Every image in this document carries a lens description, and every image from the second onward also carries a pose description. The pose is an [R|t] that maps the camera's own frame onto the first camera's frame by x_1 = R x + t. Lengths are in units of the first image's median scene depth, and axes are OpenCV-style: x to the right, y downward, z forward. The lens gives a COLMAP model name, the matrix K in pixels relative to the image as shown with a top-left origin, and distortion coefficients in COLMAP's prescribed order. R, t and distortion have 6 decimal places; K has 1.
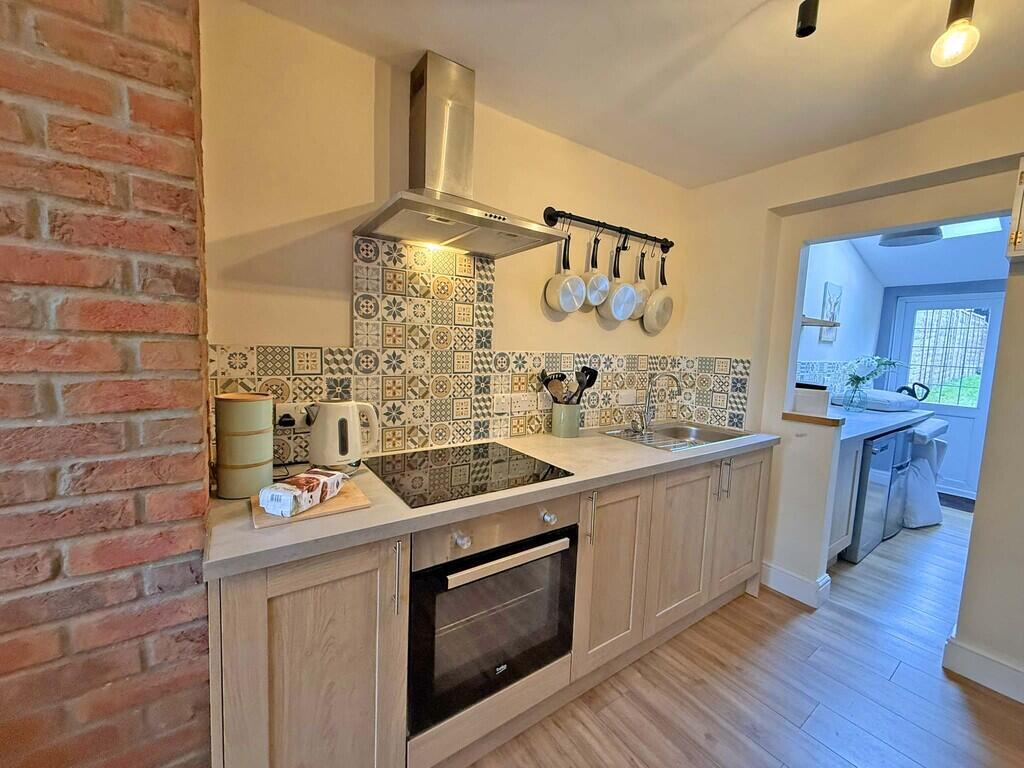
lens RADIAL K [[405.7, 0, 509.5], [0, 405.7, 382.3], [0, 0, 1]] dist [-0.002040, 0.000265]
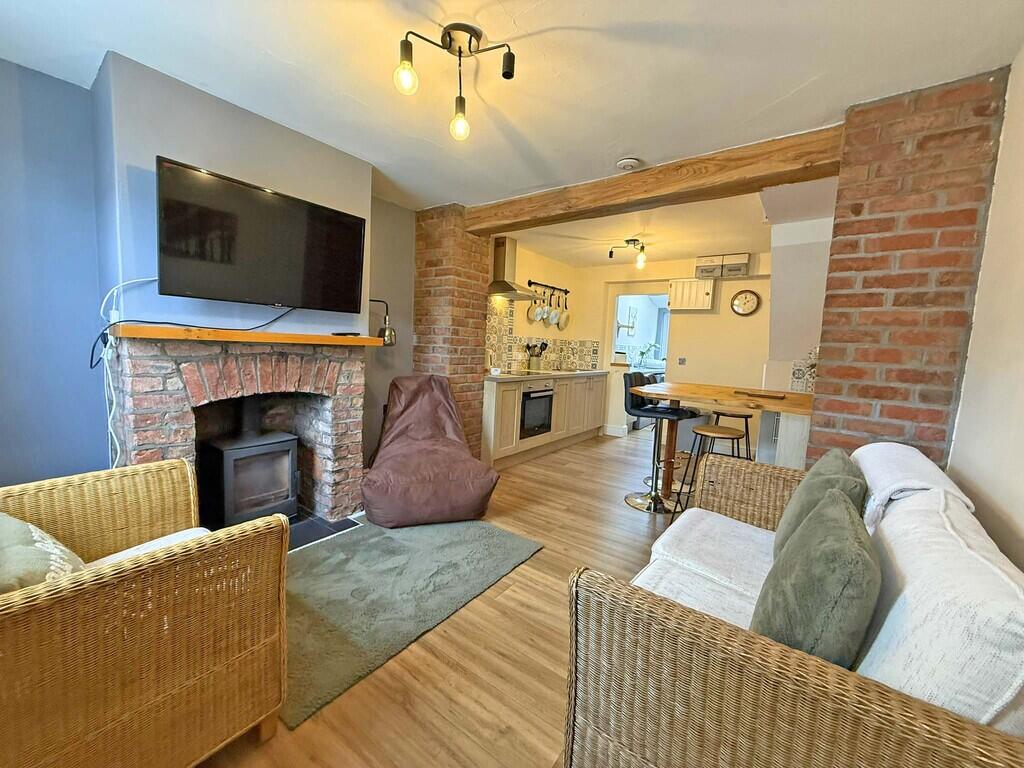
lens RADIAL K [[405.7, 0, 509.4], [0, 405.7, 383.3], [0, 0, 1]] dist [-0.002040, 0.000265]
pose [[0.947207, -0.023234, 0.319779, -0.719345], [0.017588, 0.999634, 0.020534, 0.139665], [-0.320139, -0.013826, 0.947270, -1.170343]]
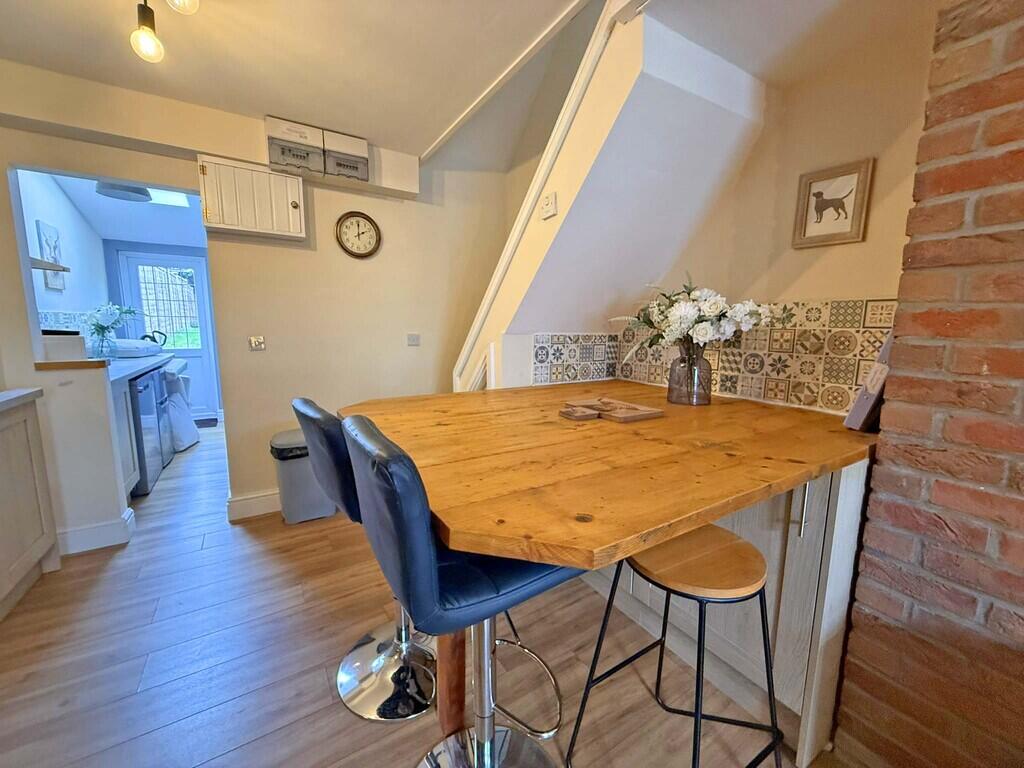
lens RADIAL K [[405.7, 0, 508.6], [0, 405.7, 382.8], [0, 0, 1]] dist [-0.002040, 0.000265]
pose [[0.048387, -0.179822, 0.982508, -0.148003], [0.085142, 0.980823, 0.175321, 0.050892], [-0.995193, 0.075169, 0.062769, -0.076763]]
